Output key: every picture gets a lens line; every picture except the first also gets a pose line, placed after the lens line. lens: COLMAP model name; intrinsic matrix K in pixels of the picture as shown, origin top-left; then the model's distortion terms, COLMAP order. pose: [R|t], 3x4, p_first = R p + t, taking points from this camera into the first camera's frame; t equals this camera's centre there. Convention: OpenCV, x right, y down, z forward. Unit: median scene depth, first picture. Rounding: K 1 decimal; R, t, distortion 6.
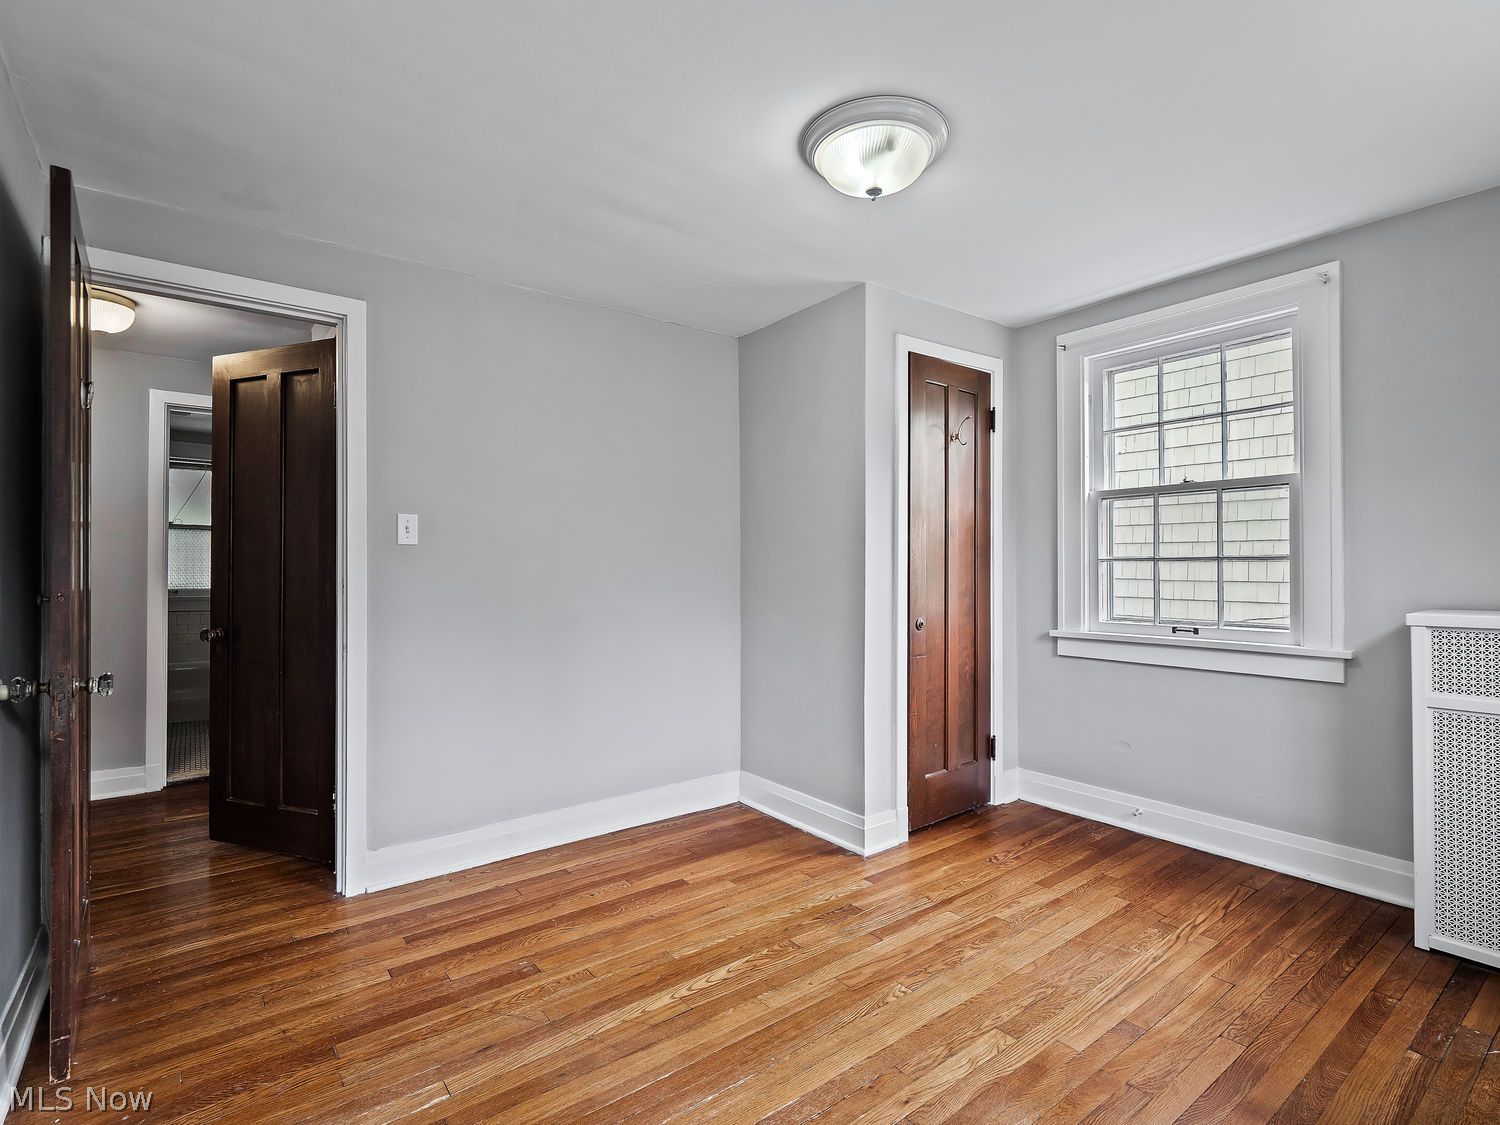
lens RADIAL K [[725.3, 0, 741.4], [0, 725.3, 561.3], [0, 0, 1]] dist [0.002596, -0.001018]
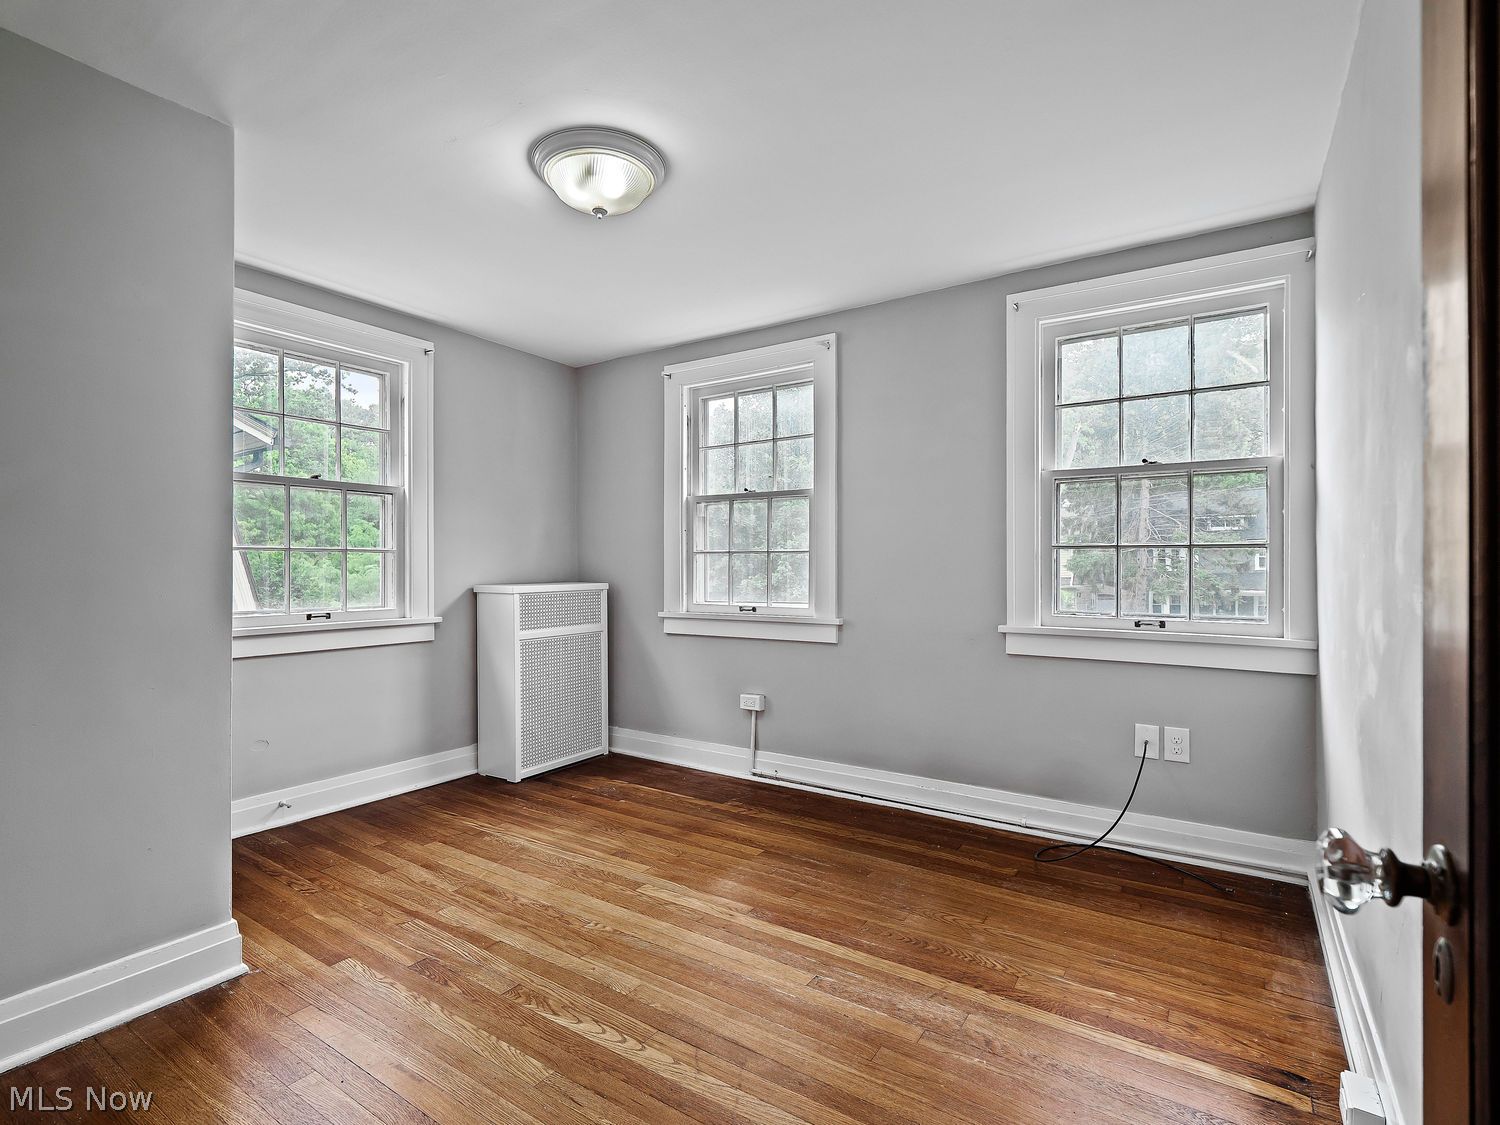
lens RADIAL K [[725.3, 0, 741.4], [0, 725.3, 561.3], [0, 0, 1]] dist [0.002596, -0.001018]
pose [[-0.323265, 0.012854, 0.946221, -0.798950], [-0.007267, 0.999845, -0.016065, 0.034504], [-0.946280, -0.012069, -0.323122, 0.990110]]
